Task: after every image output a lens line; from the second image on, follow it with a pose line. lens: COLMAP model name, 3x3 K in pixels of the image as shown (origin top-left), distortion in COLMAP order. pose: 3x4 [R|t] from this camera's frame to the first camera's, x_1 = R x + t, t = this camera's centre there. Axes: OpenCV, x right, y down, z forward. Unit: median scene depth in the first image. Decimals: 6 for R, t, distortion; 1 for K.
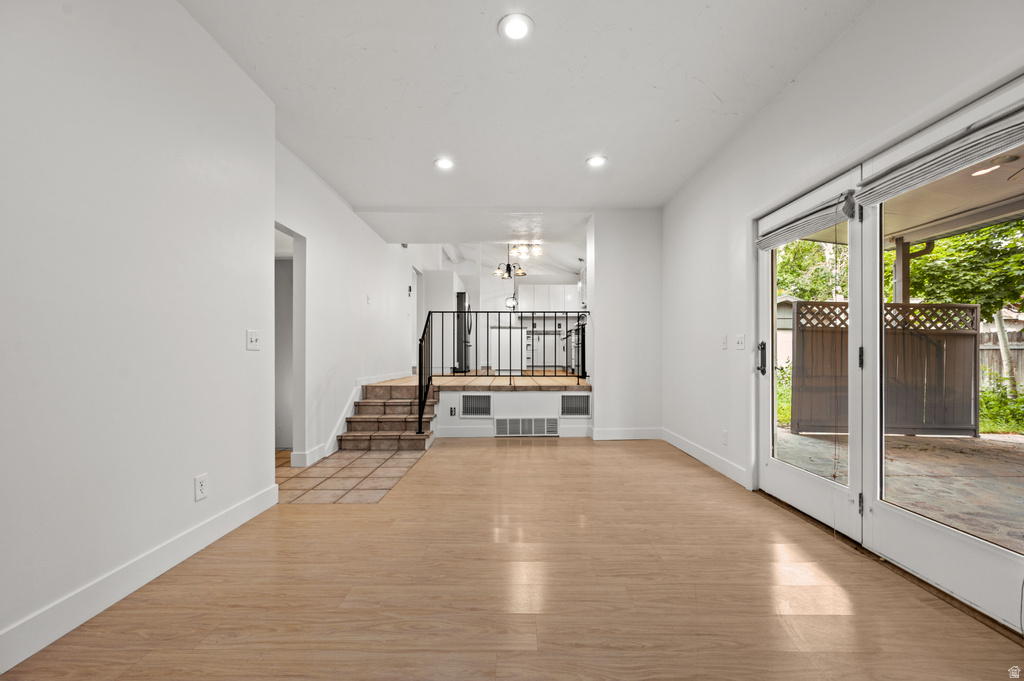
lens RADIAL K [[407.8, 0, 511.7], [0, 407.8, 350.2], [0, 0, 1]] dist [-0.001255, 0.000163]
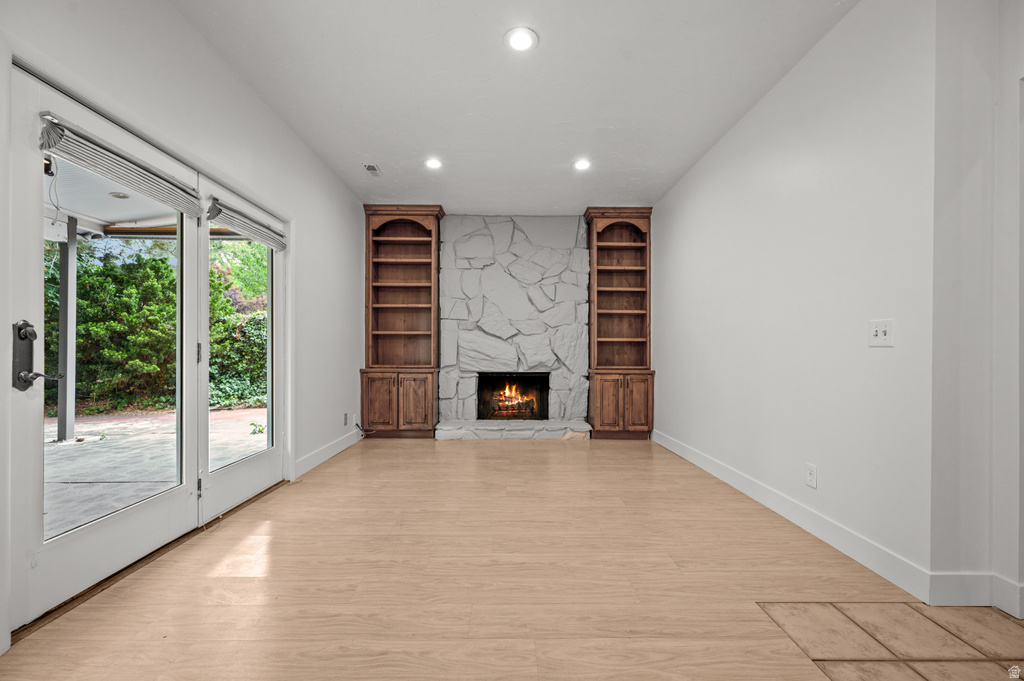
lens RADIAL K [[407.8, 0, 513.5], [0, 407.8, 350.4], [0, 0, 1]] dist [-0.001255, 0.000163]
pose [[-0.999769, -0.003887, -0.021154, 0.041666], [-0.003619, 0.999913, -0.012684, 0.018586], [0.021201, -0.012605, -0.999696, 1.752260]]
